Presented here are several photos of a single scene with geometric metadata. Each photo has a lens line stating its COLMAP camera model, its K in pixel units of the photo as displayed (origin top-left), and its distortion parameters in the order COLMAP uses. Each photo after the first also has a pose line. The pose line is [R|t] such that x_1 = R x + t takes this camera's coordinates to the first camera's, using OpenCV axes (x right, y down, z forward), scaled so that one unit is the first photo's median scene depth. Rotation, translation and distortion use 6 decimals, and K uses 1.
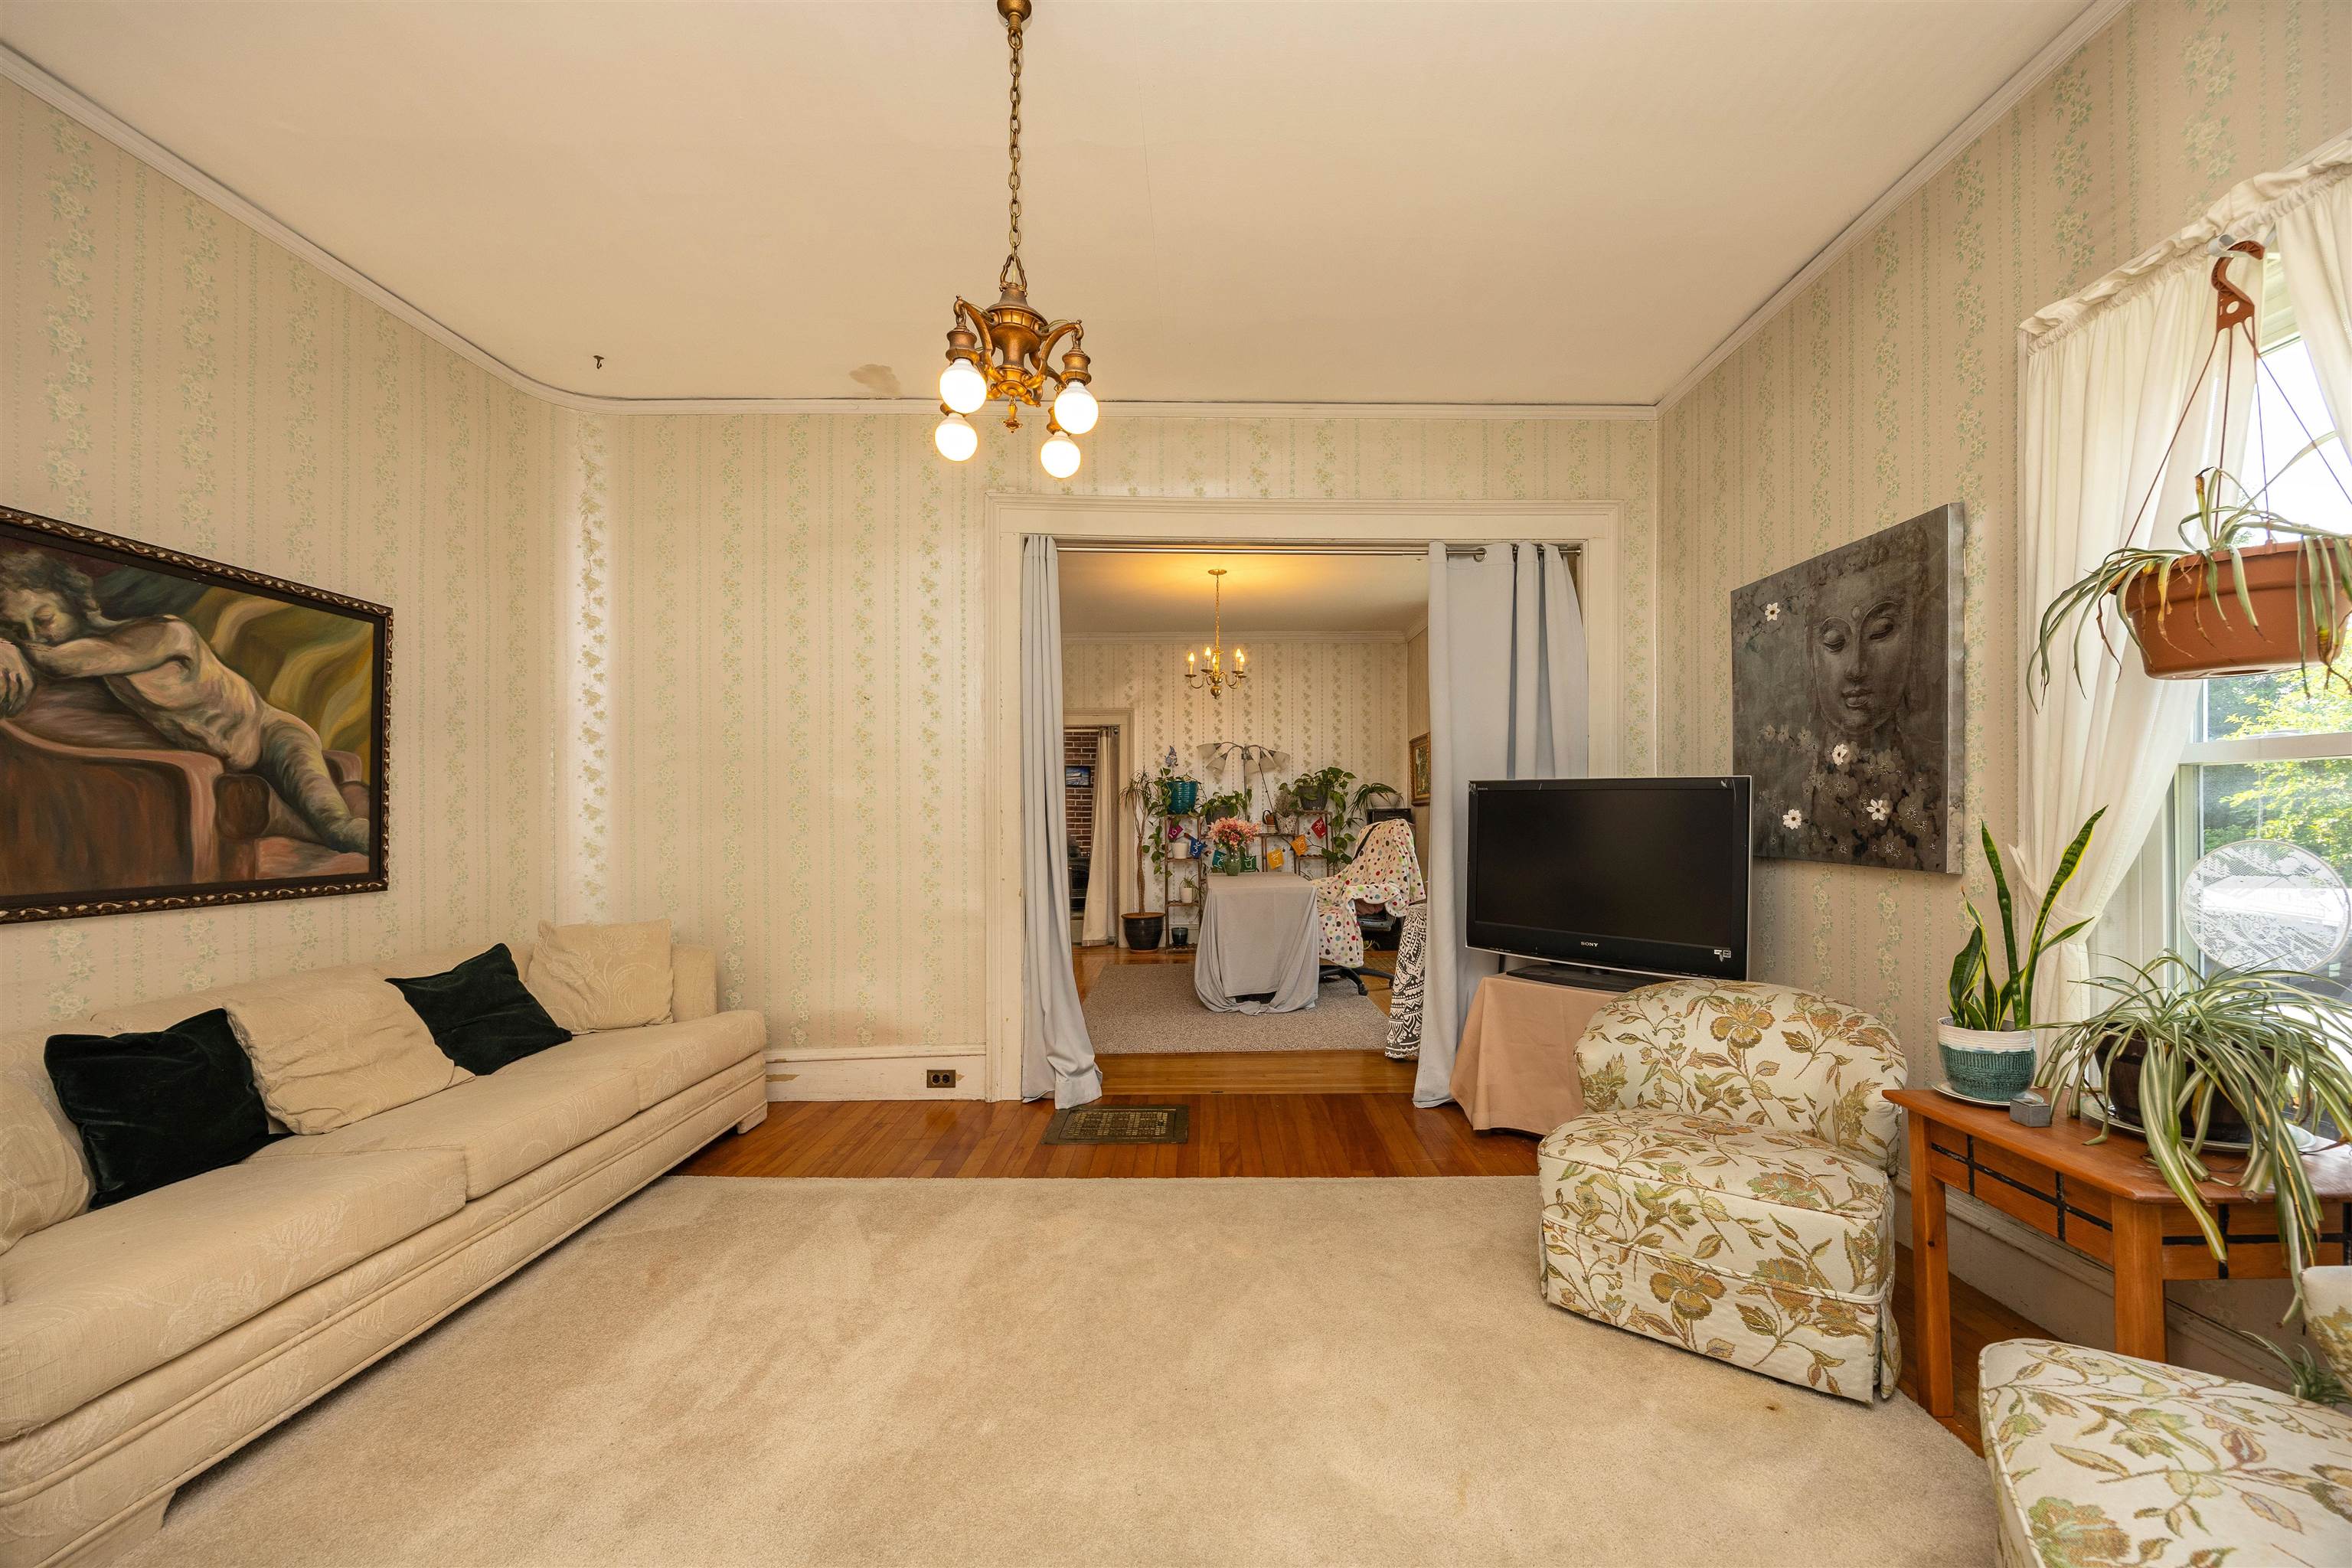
lens RADIAL K [[911.3, 0, 1203.1], [0, 911.3, 820.1], [0, 0, 1]] dist [-0.004254, 0.000269]
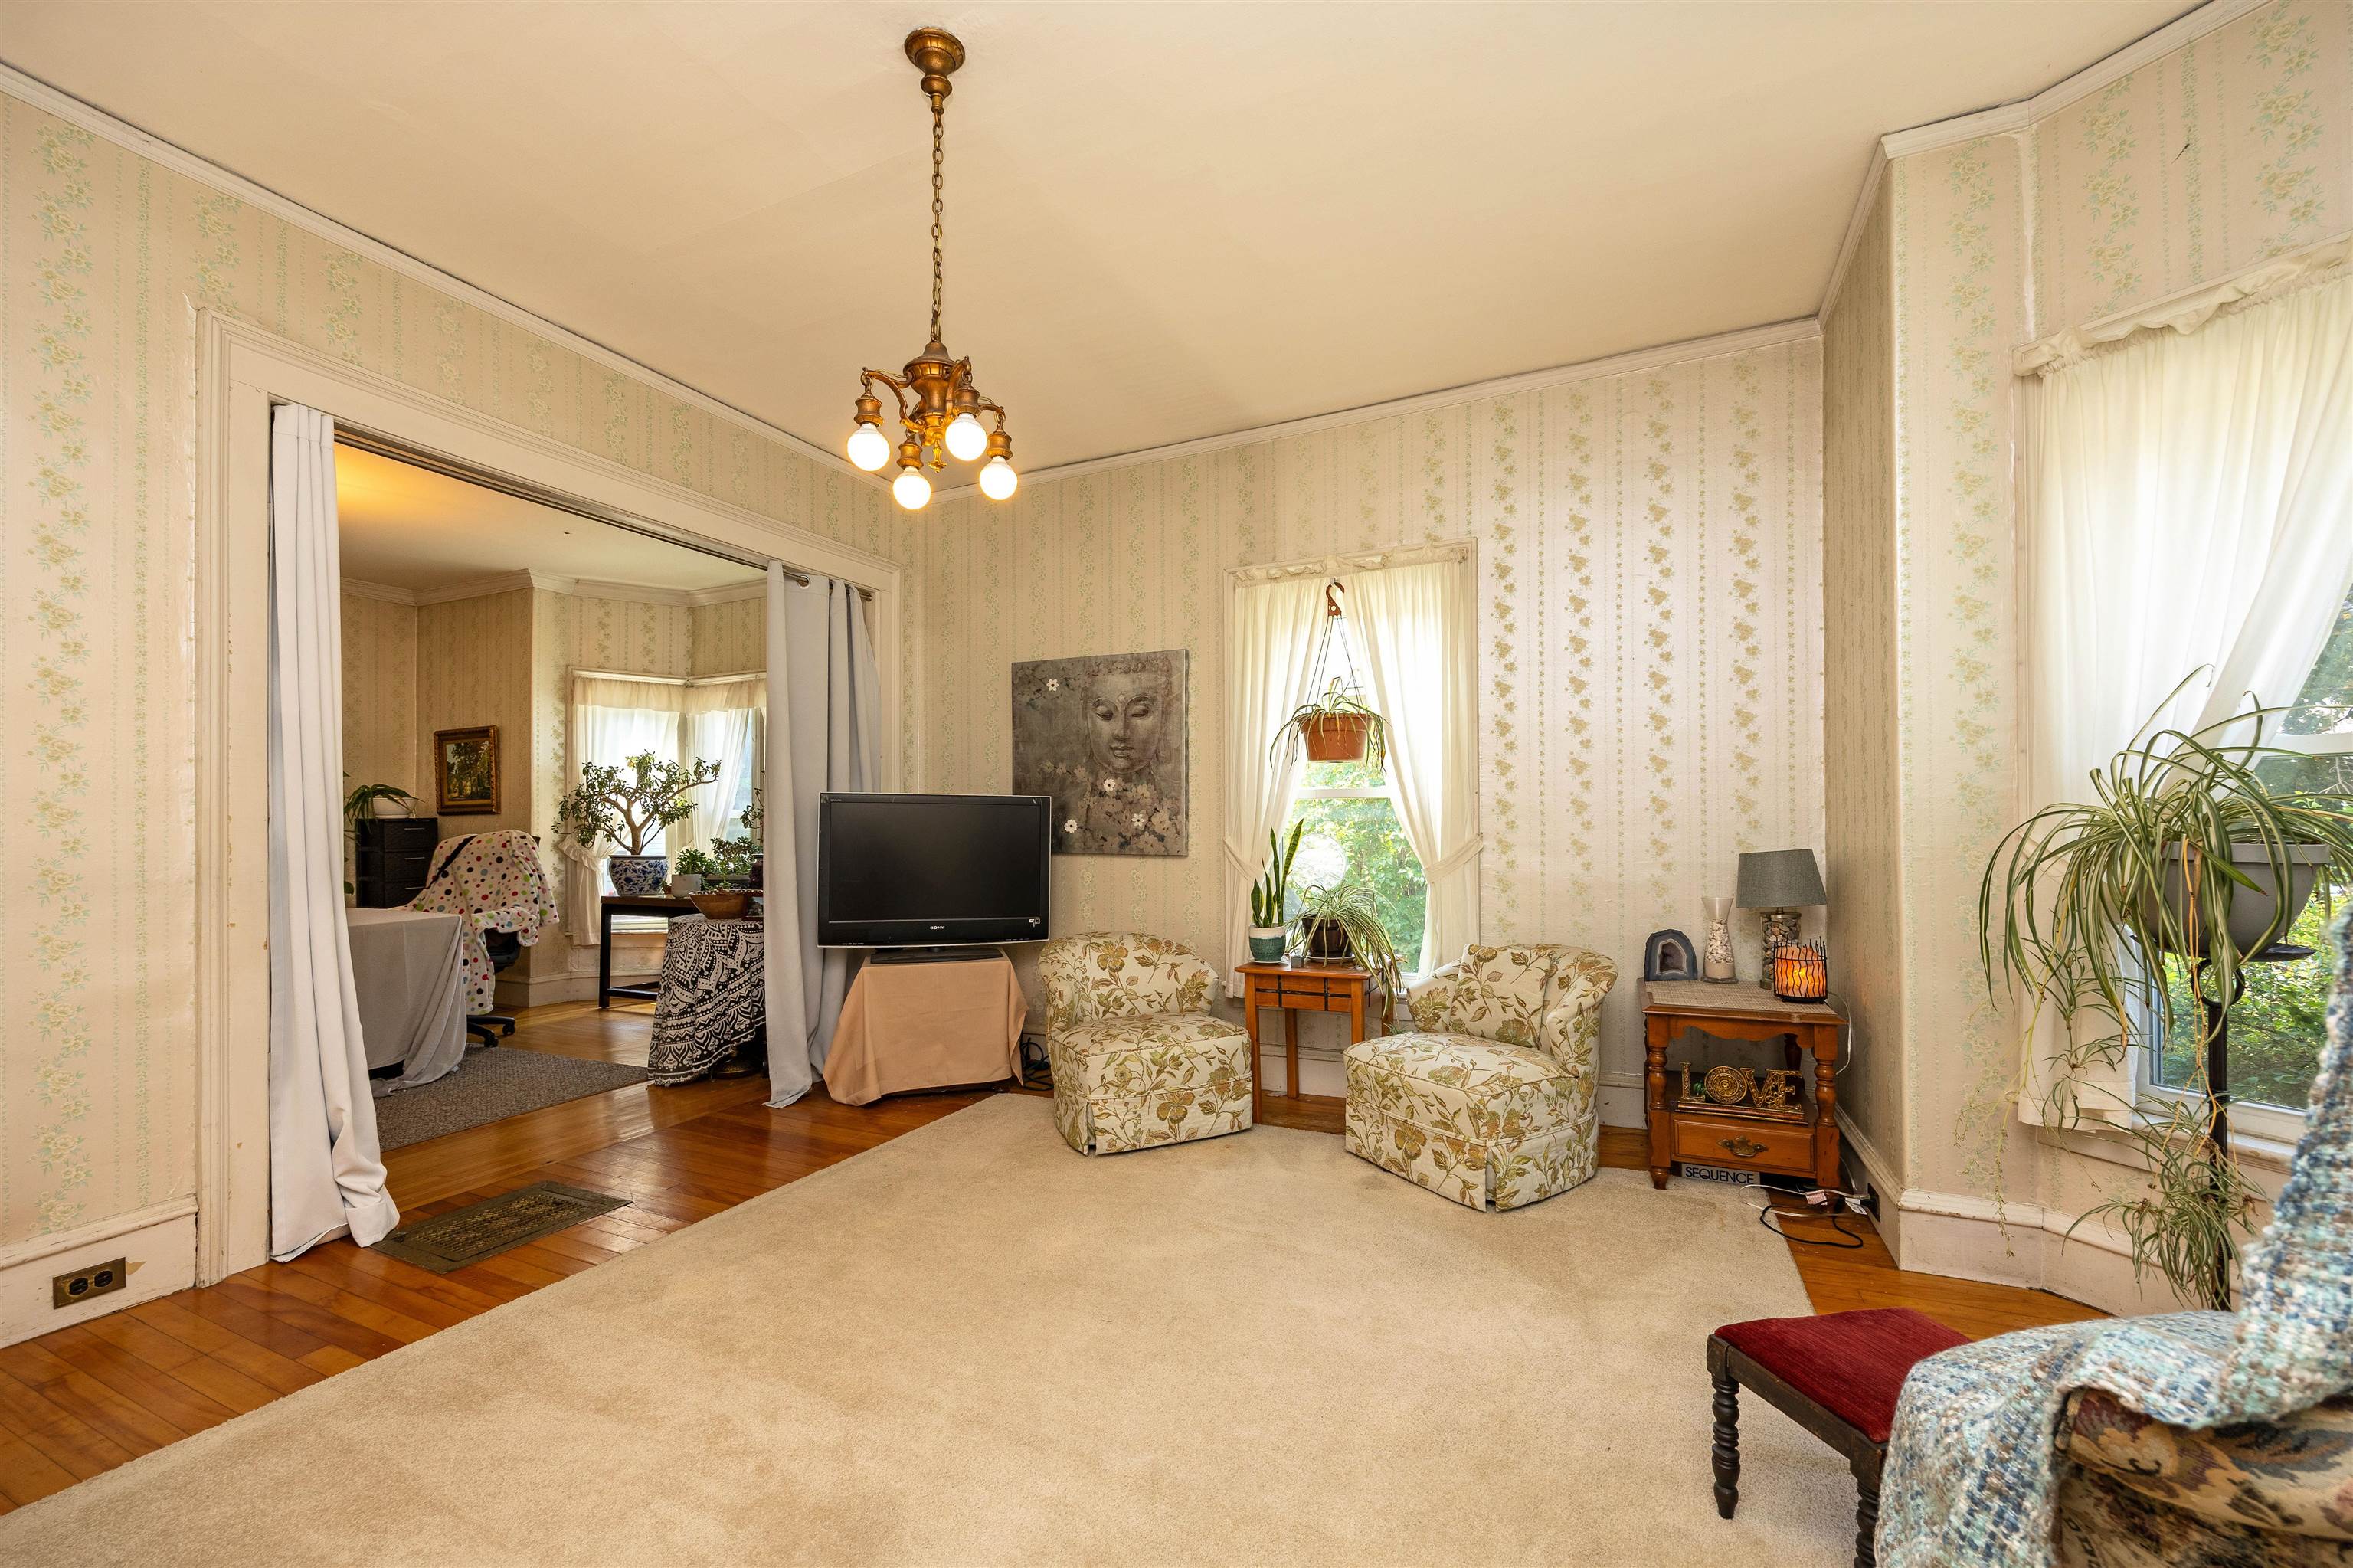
lens RADIAL K [[913.3, 0, 1224.6], [0, 913.3, 822.1], [0, 0, 1]] dist [-0.001806, 0.000156]
pose [[0.428074, 0.001943, 0.903742, -0.687365], [0.008005, 0.999950, -0.005942, 0.003524], [-0.903708, 0.009778, 0.428037, 0.143052]]
